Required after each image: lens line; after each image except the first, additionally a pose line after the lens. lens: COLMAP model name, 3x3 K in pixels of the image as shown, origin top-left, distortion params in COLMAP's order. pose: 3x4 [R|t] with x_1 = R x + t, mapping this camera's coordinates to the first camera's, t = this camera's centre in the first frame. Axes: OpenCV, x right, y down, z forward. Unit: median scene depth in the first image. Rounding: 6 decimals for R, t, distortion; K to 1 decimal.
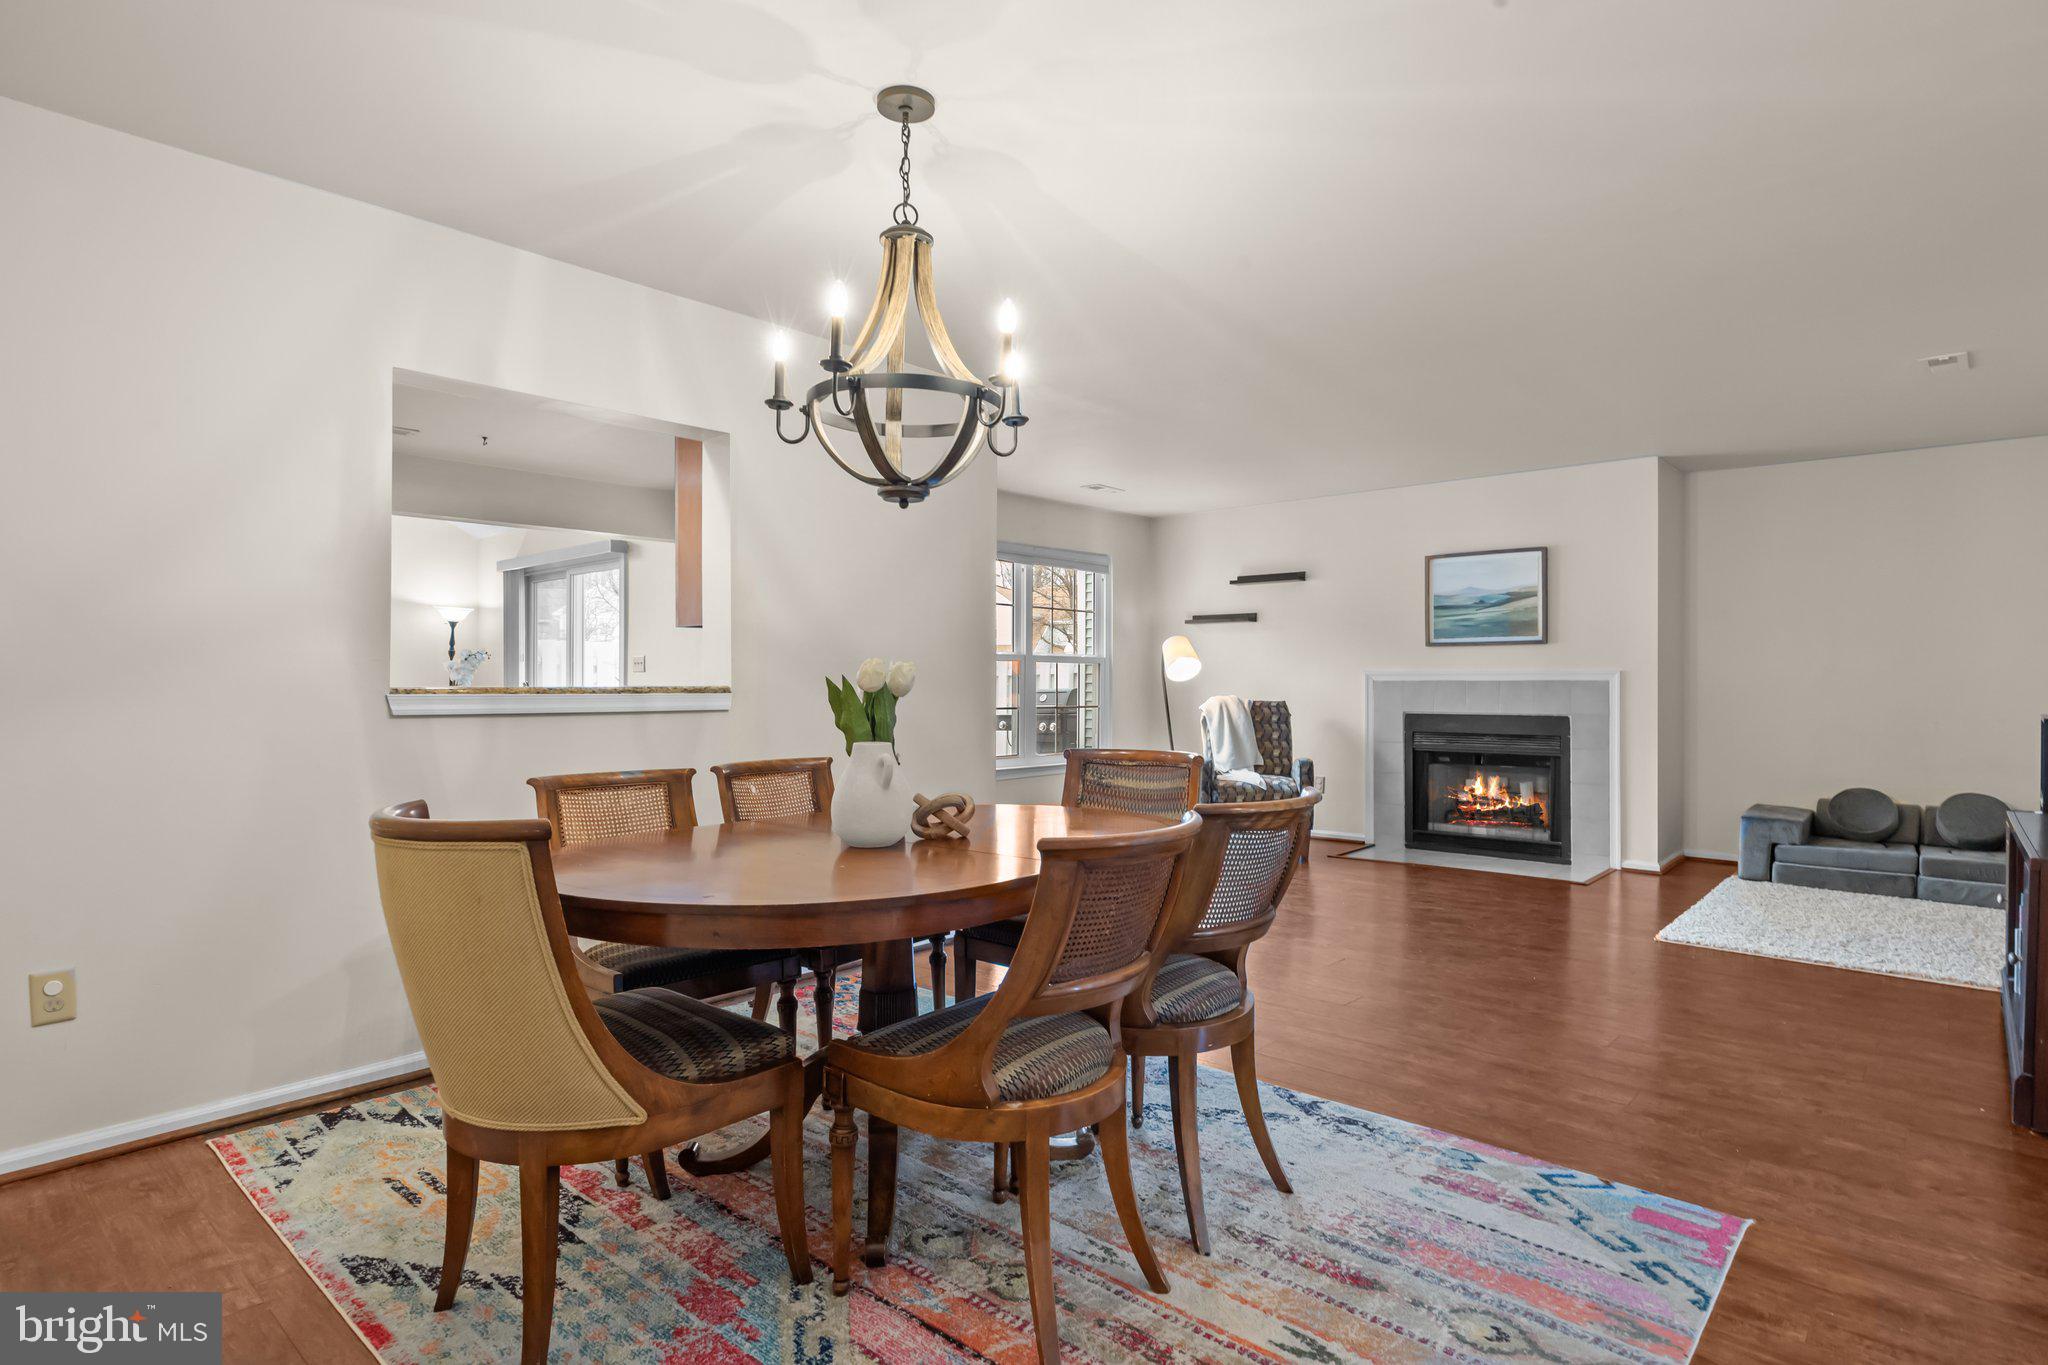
lens RADIAL K [[1079.6, 0, 1024.0], [0, 1079.6, 682.5], [0, 0, 1]] dist [0.002155, -0.000368]
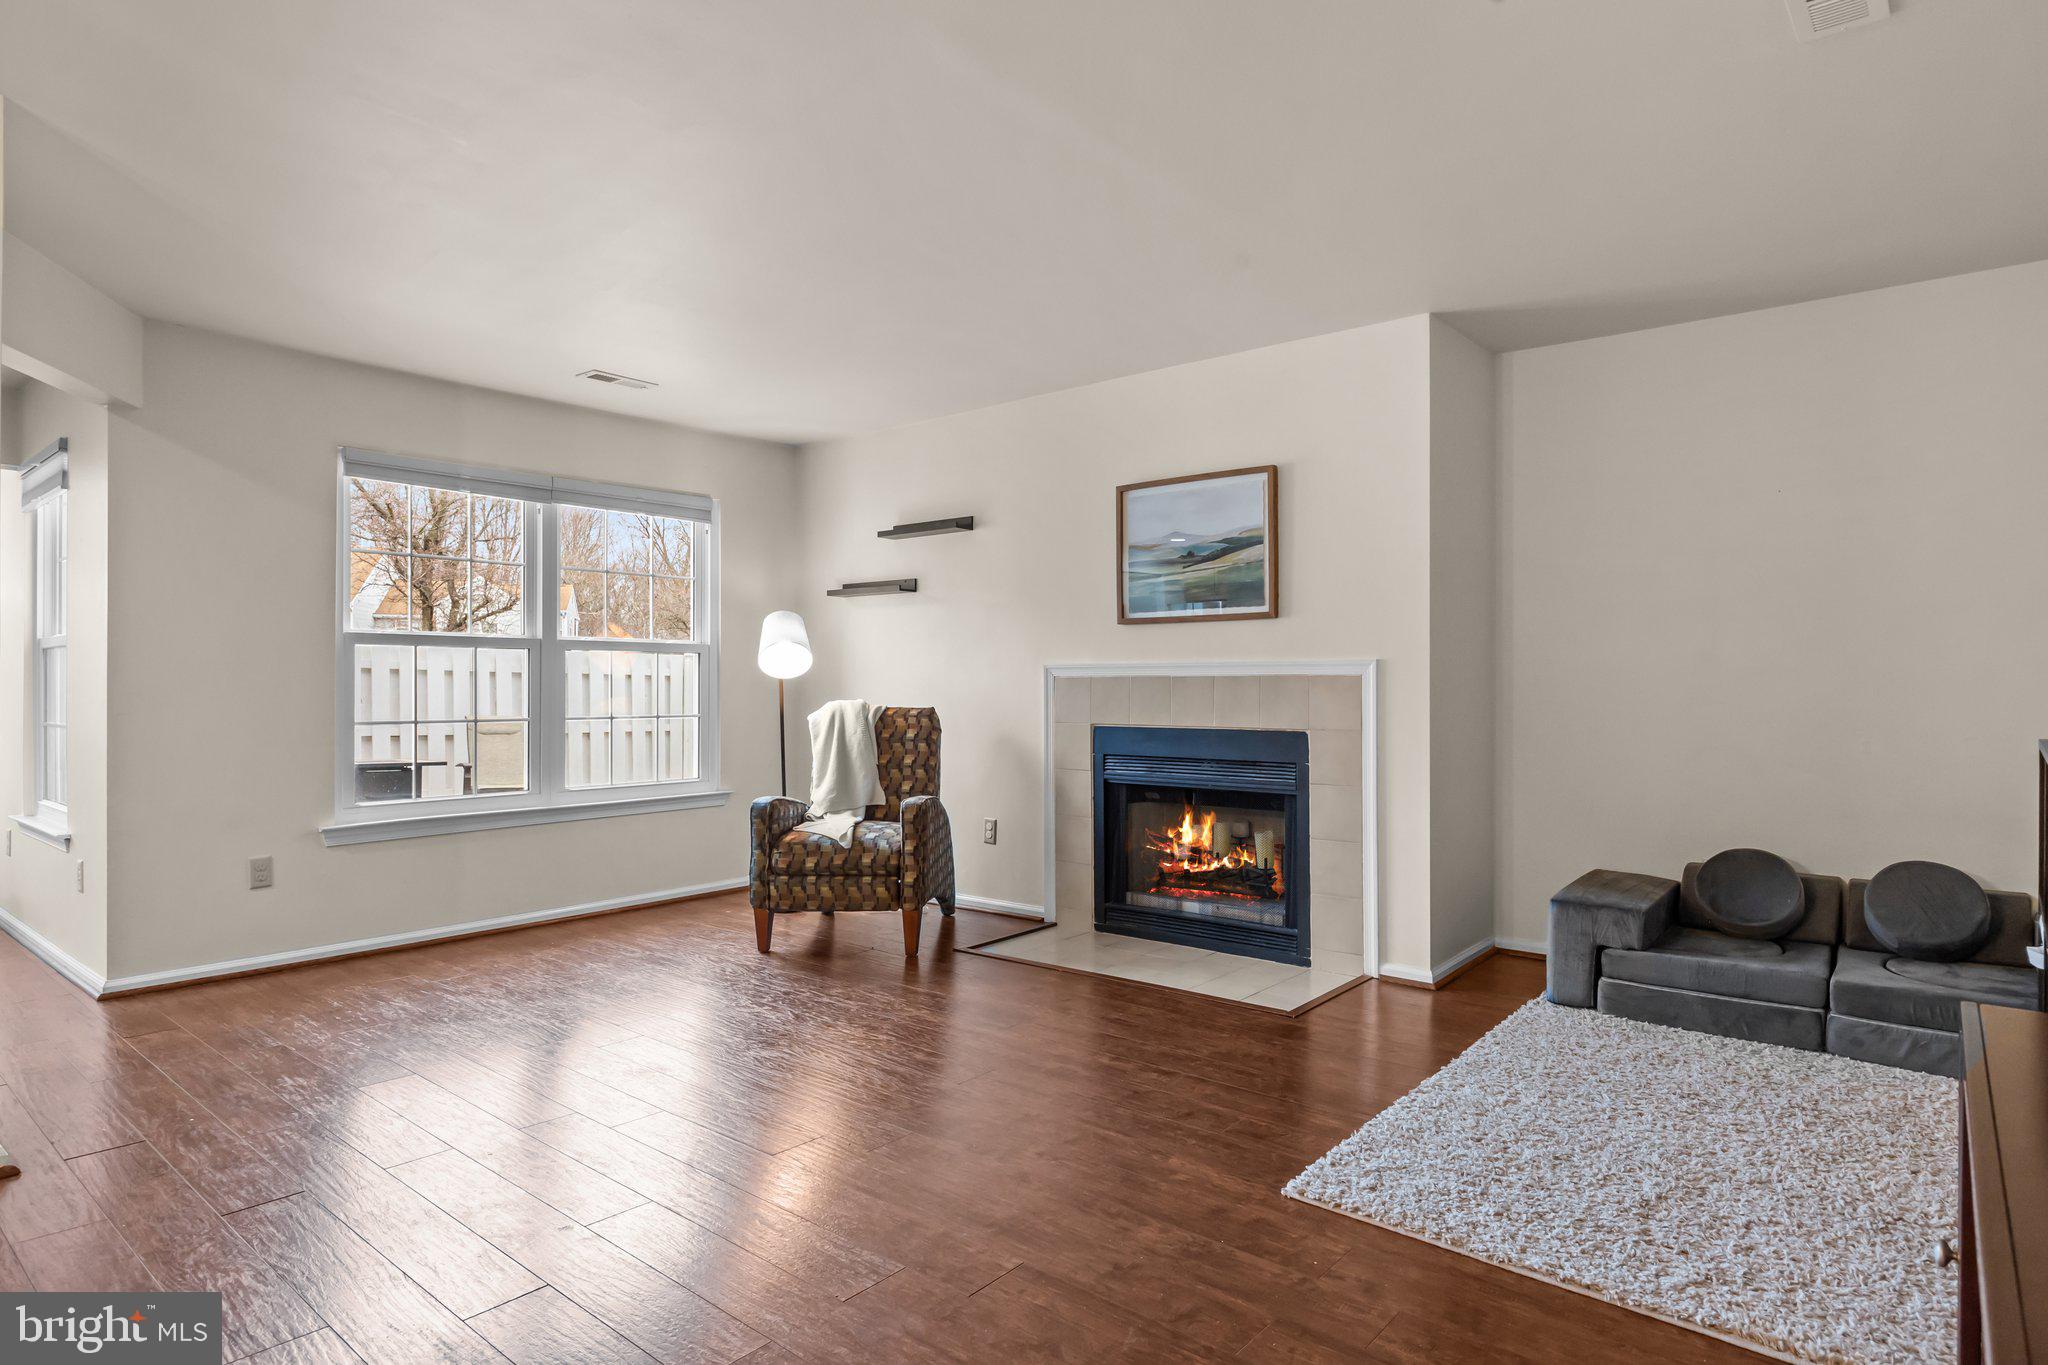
lens RADIAL K [[1131.6, 0, 1025.3], [0, 1131.6, 674.8], [0, 0, 1]] dist [0.003940, 0.000599]
pose [[0.999497, -0.003589, 0.031524, 0.318035], [0.003711, 0.999986, -0.003813, -0.000156], [-0.031510, 0.003928, 0.999496, 0.340576]]
